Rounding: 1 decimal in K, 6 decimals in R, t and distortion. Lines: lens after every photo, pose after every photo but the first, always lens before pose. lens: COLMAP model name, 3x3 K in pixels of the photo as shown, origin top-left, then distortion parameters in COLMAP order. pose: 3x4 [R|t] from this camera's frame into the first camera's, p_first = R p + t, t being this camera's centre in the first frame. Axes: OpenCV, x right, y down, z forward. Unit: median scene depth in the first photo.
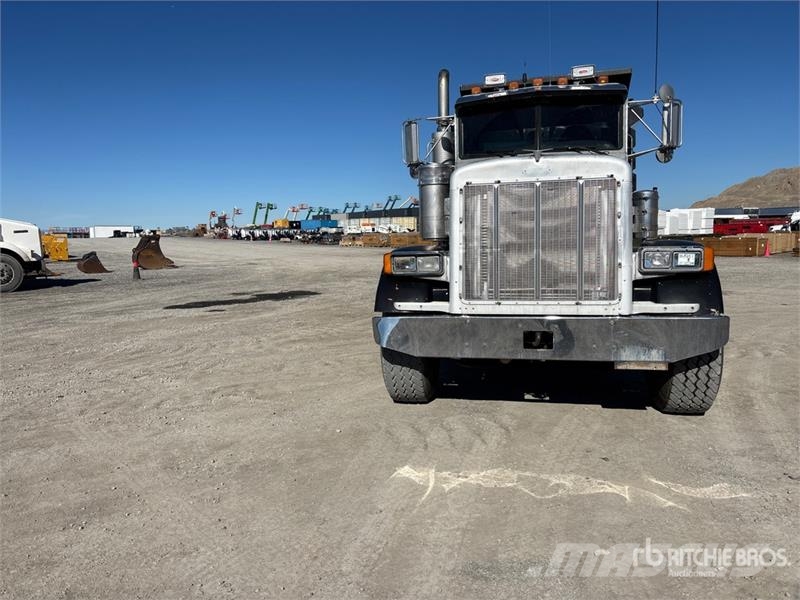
lens RADIAL K [[605.3, 0, 392.4], [0, 605.3, 289.3], [0, 0, 1]] dist [0.008377, -0.001041]
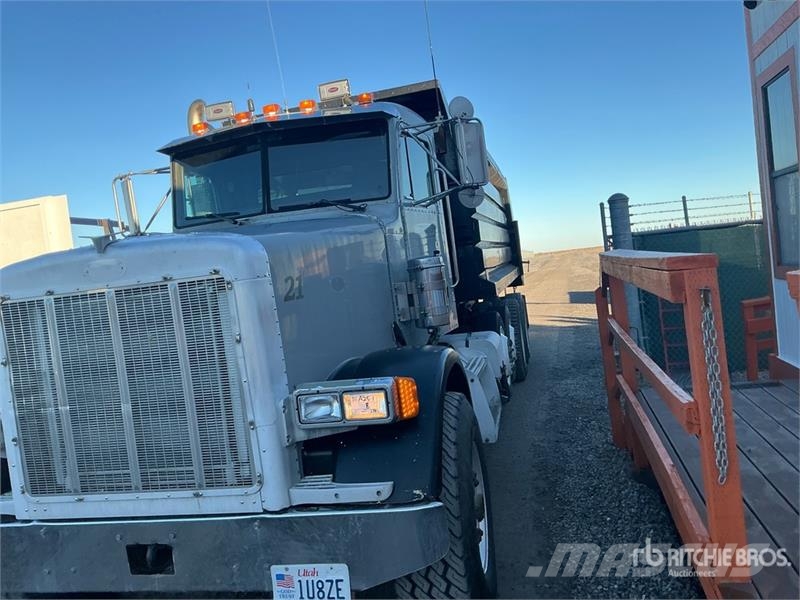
lens RADIAL K [[635.8, 0, 400.0], [0, 635.8, 300.0], [0, 0, 1]] dist [0.015674, 0.000340]
pose [[0.995029, -0.093719, 0.033682, 0.485604], [0.094976, 0.994758, -0.037905, -0.116252], [-0.029953, 0.040915, 0.998714, 0.383327]]
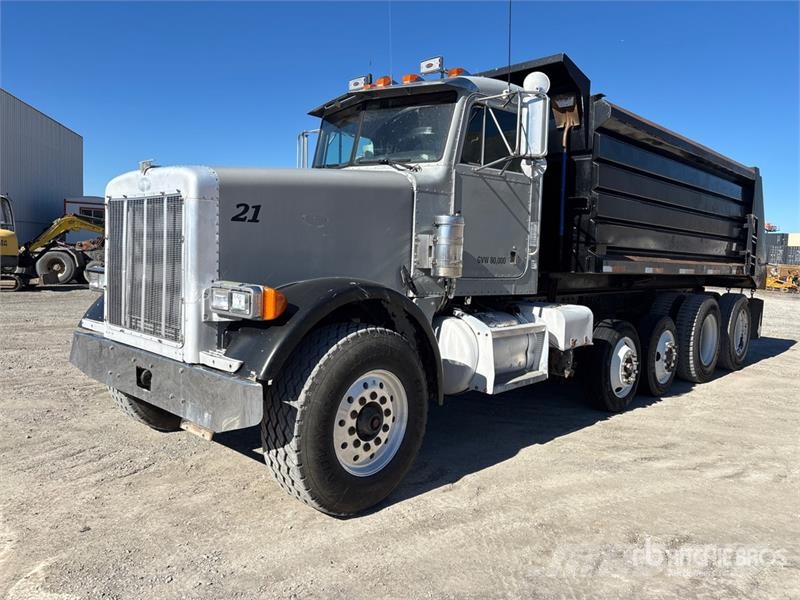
lens RADIAL K [[616.4, 0, 396.7], [0, 616.4, 283.5], [0, 0, 1]] dist [0.015229, -0.001229]
pose [[0.866846, 0.084979, -0.491280, 0.994220], [-0.104966, 0.994388, -0.013206, -0.079250], [0.487401, 0.063015, 0.870901, 0.400718]]
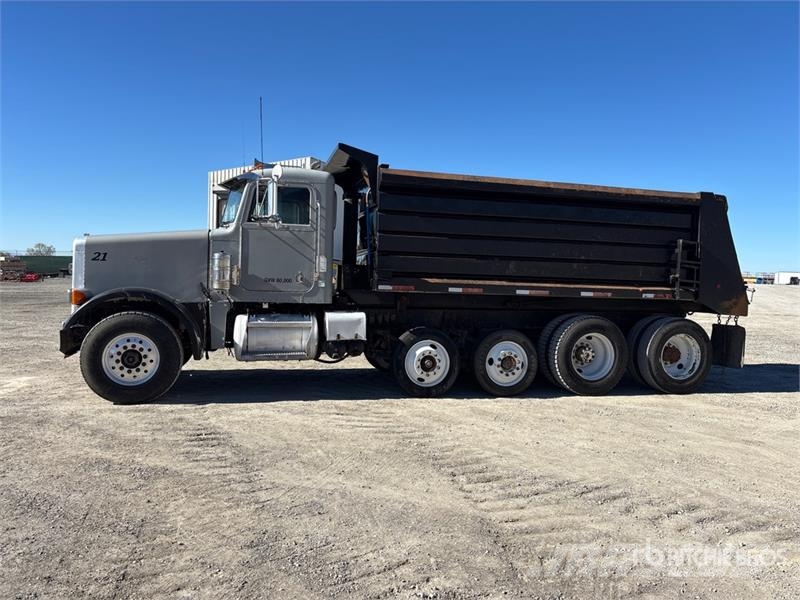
lens RADIAL K [[605.3, 0, 392.4], [0, 605.3, 289.3], [0, 0, 1]] dist [0.008377, -0.001041]
pose [[0.481018, 0.059928, -0.874660, 2.329893], [-0.122104, 0.992517, 0.000851, -0.175038], [0.868166, 0.106390, 0.484736, 0.921055]]
